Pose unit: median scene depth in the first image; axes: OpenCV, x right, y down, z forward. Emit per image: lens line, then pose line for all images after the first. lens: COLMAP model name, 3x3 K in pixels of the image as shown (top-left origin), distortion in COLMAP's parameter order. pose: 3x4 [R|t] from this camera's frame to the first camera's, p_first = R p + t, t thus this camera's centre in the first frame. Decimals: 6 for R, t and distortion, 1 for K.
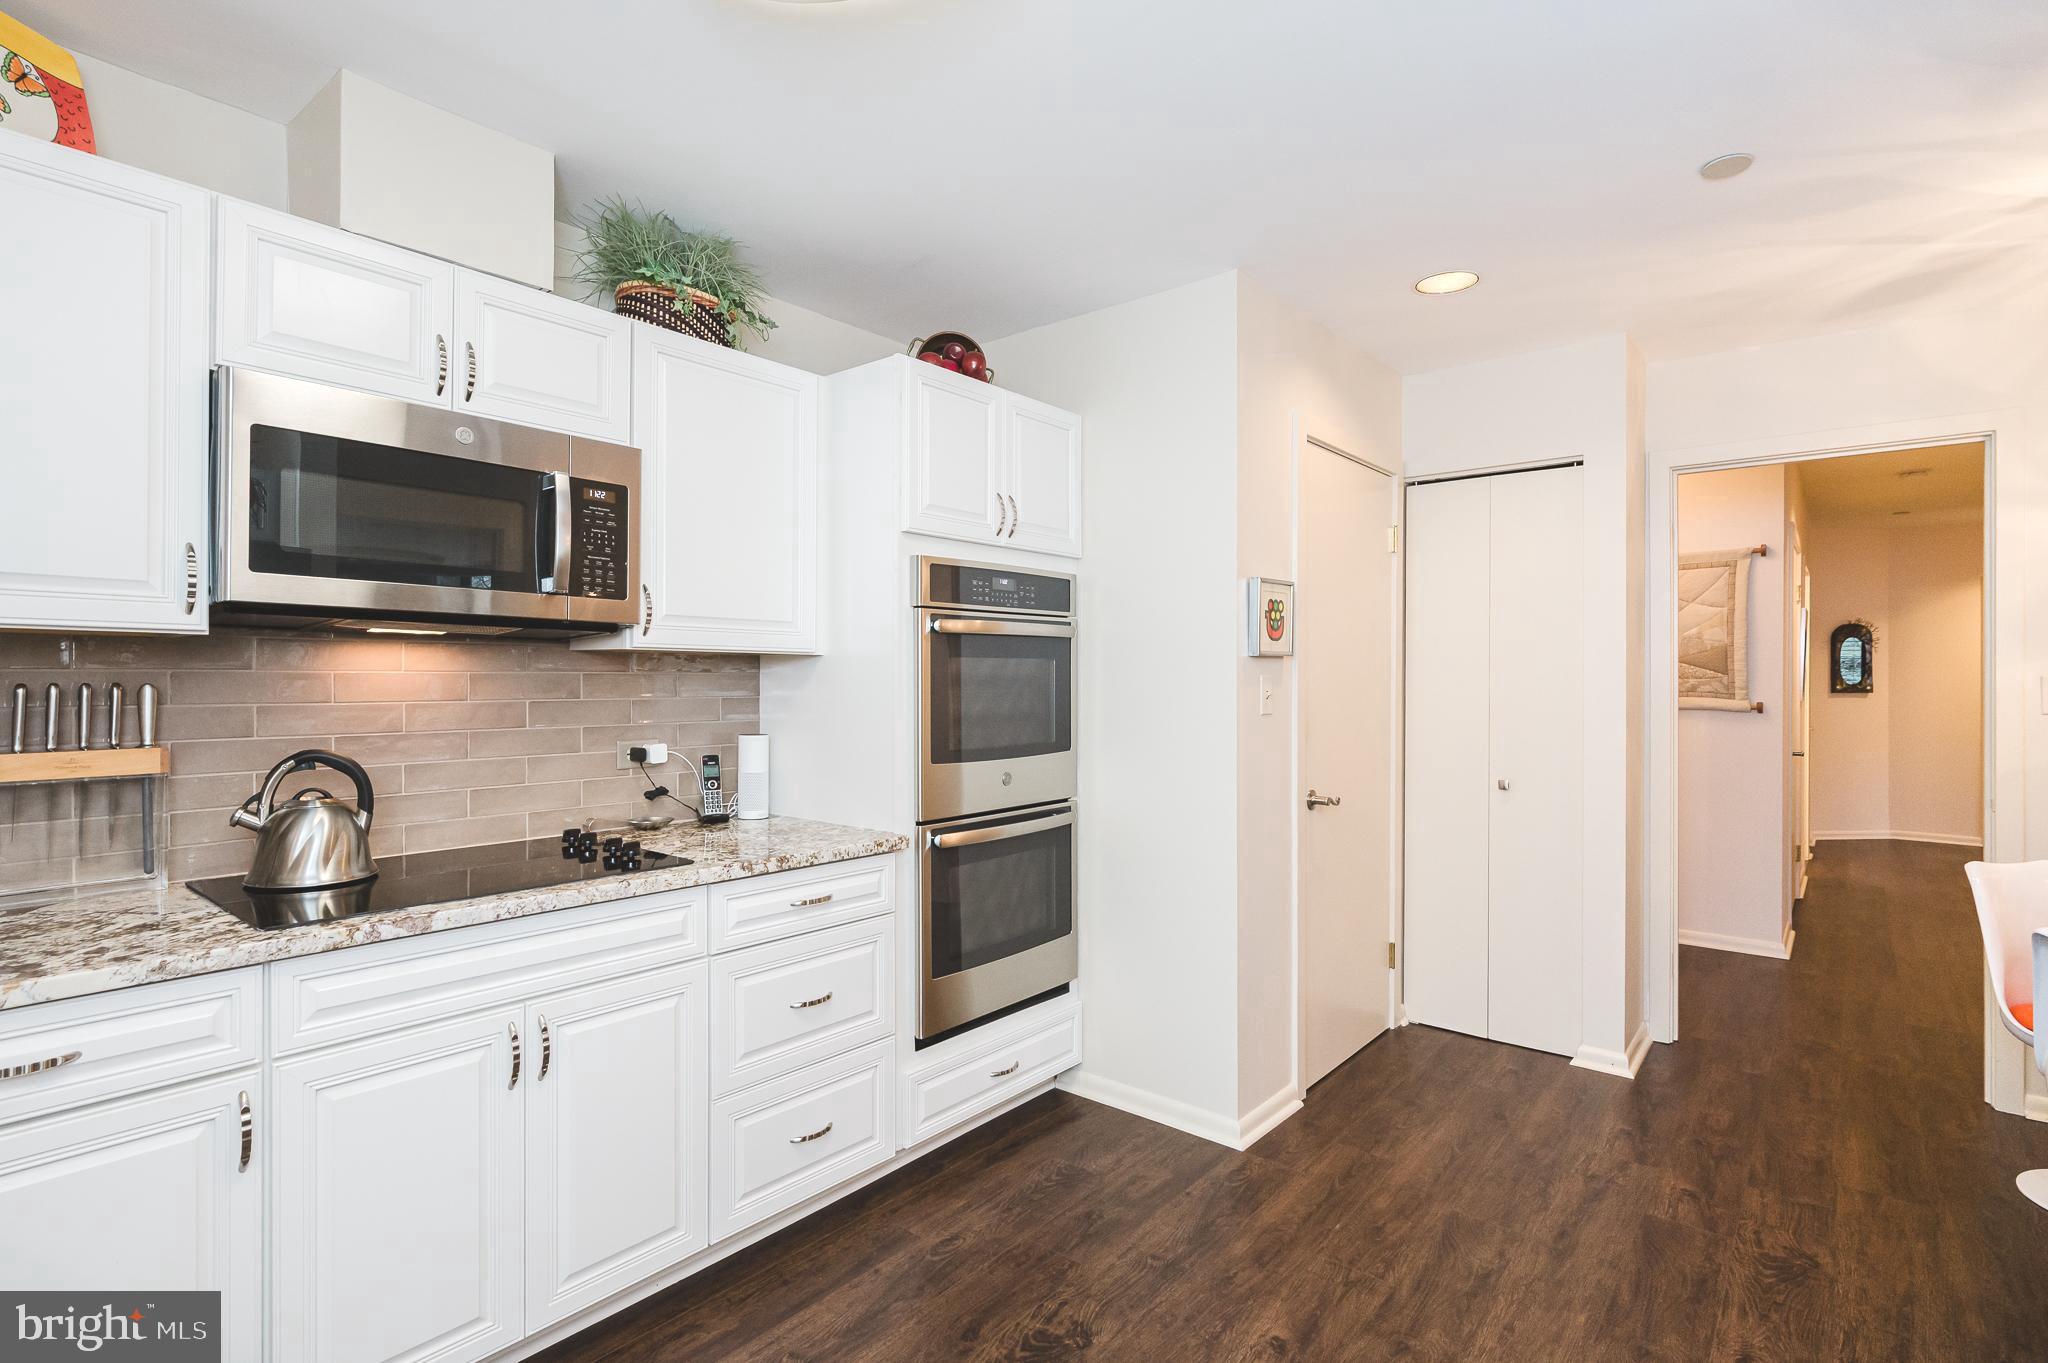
lens RADIAL K [[986.5, 0, 1024.0], [0, 986.5, 676.4], [0, 0, 1]] dist [0.004197, 0.000381]
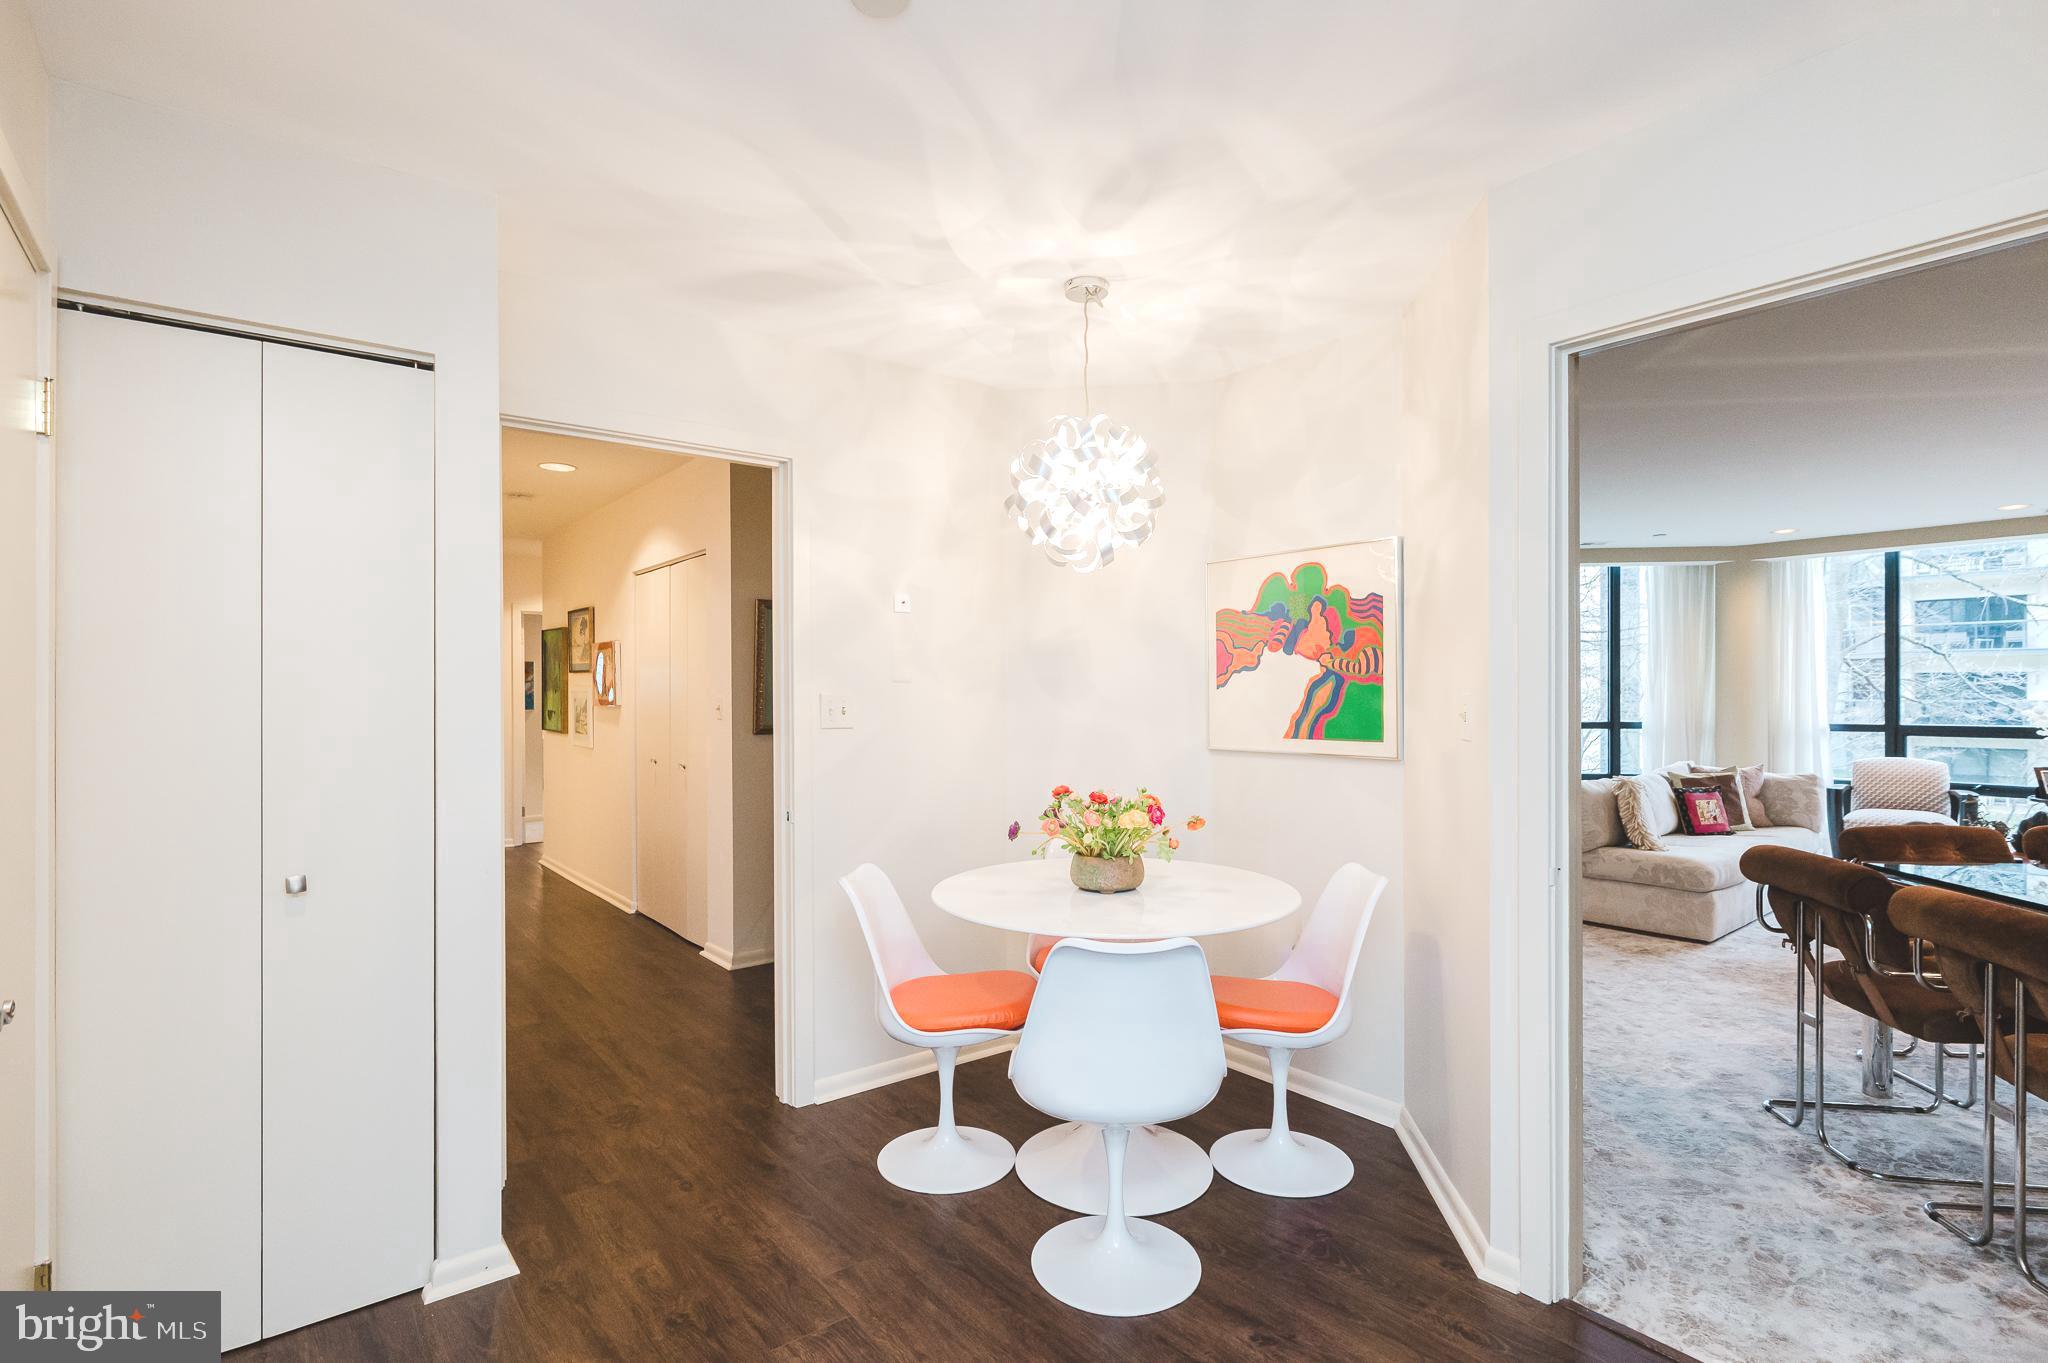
lens RADIAL K [[986.5, 0, 1024.8], [0, 986.5, 689.2], [0, 0, 1]] dist [0.004197, 0.000381]
pose [[0.205032, -0.003168, 0.978750, 0.011583], [0.001608, 0.999995, 0.002900, -0.006678], [-0.978754, 0.000979, 0.205036, 0.576688]]
